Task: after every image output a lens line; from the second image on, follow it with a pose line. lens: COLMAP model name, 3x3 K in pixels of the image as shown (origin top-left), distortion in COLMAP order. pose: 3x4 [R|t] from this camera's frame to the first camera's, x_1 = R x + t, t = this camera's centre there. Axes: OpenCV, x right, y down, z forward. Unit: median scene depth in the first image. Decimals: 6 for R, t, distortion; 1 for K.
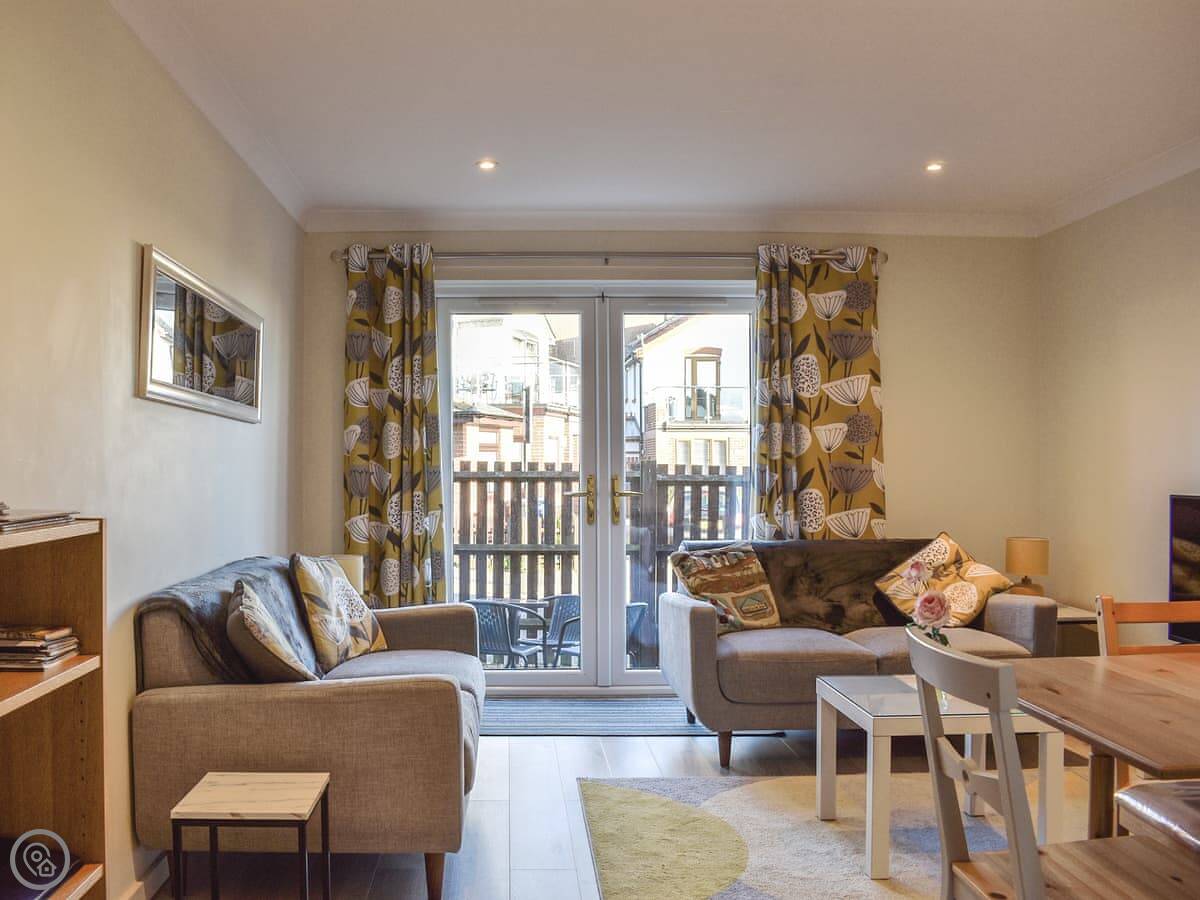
lens RADIAL K [[1033.7, 0, 517.5], [0, 1033.7, 456.2], [0, 0, 1]] dist [-0.082251, 0.018100]
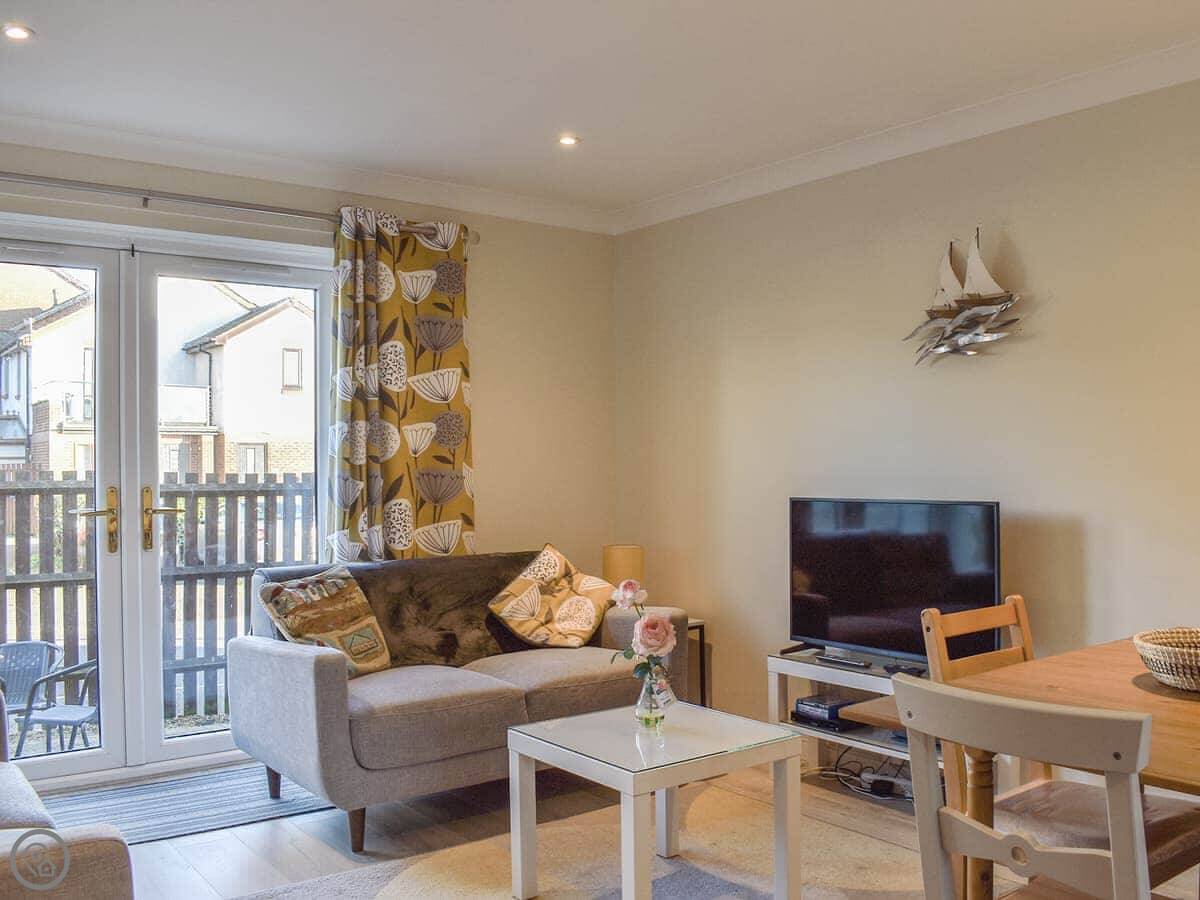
lens RADIAL K [[1033.7, 0, 517.5], [0, 1033.7, 456.2], [0, 0, 1]] dist [-0.082251, 0.018100]
pose [[0.801262, 0.001491, 0.598311, -0.149024], [0.002406, 0.999981, -0.005714, 0.001470], [-0.598308, 0.006017, 0.801243, 0.255151]]
